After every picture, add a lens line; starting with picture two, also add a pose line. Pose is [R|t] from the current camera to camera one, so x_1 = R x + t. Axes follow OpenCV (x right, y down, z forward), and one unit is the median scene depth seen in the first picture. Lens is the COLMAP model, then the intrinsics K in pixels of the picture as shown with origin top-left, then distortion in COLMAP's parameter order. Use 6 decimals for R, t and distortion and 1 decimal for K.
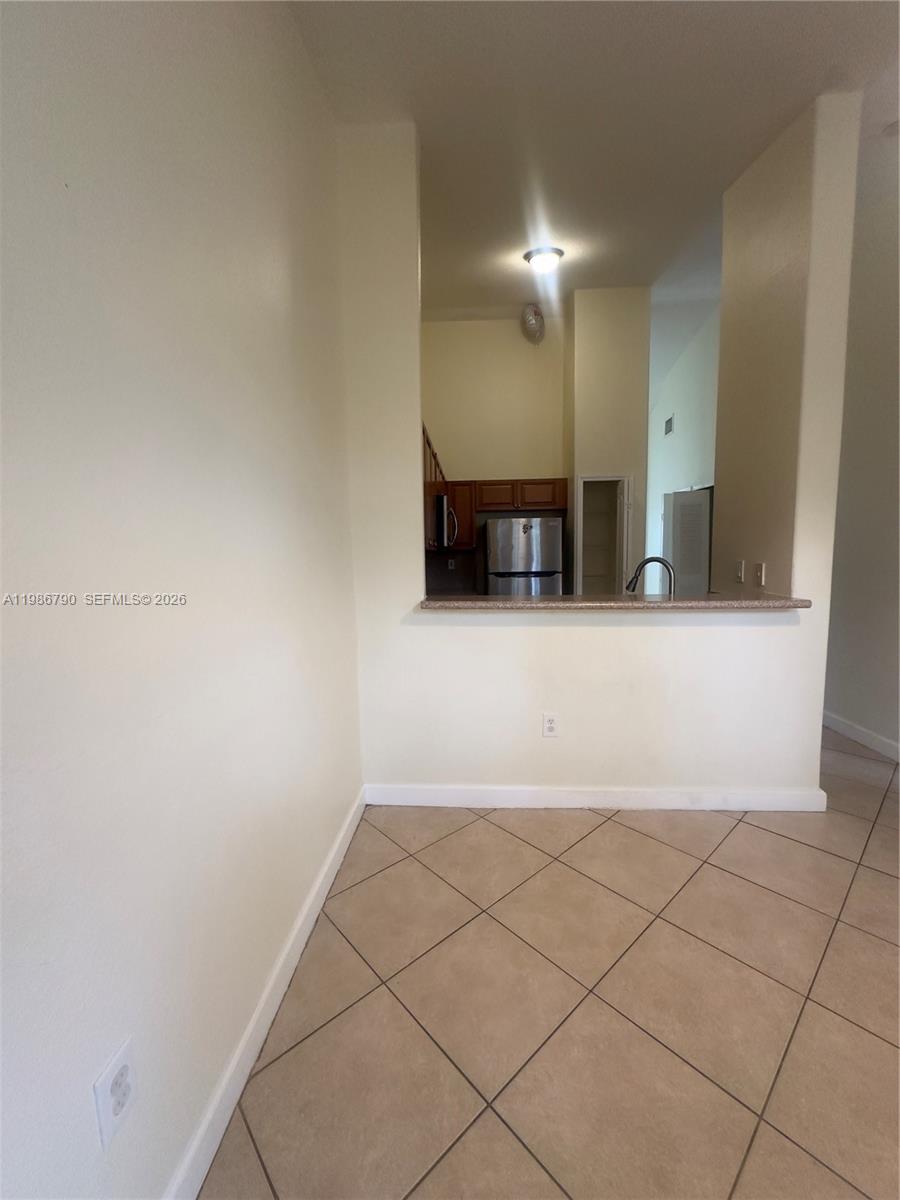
lens RADIAL K [[480.5, 0, 450.2], [0, 480.5, 599.0], [0, 0, 1]] dist [0.001472, 0.000422]
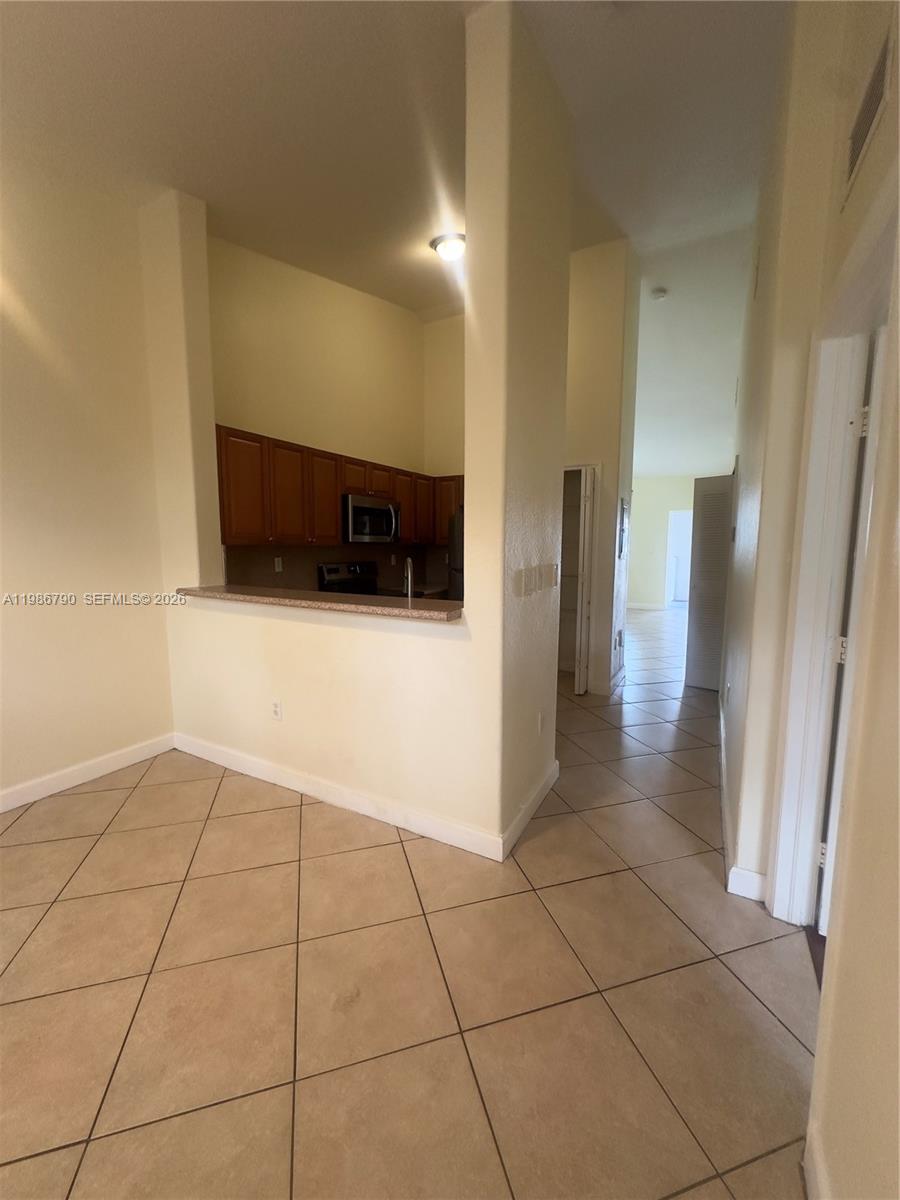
lens RADIAL K [[480.5, 0, 450.2], [0, 480.5, 599.0], [0, 0, 1]] dist [0.001472, 0.000422]
pose [[0.899687, 0.068977, -0.431053, 1.015943], [-0.060404, 0.997610, 0.033563, -0.046740], [0.432337, -0.004159, 0.901702, 0.188456]]
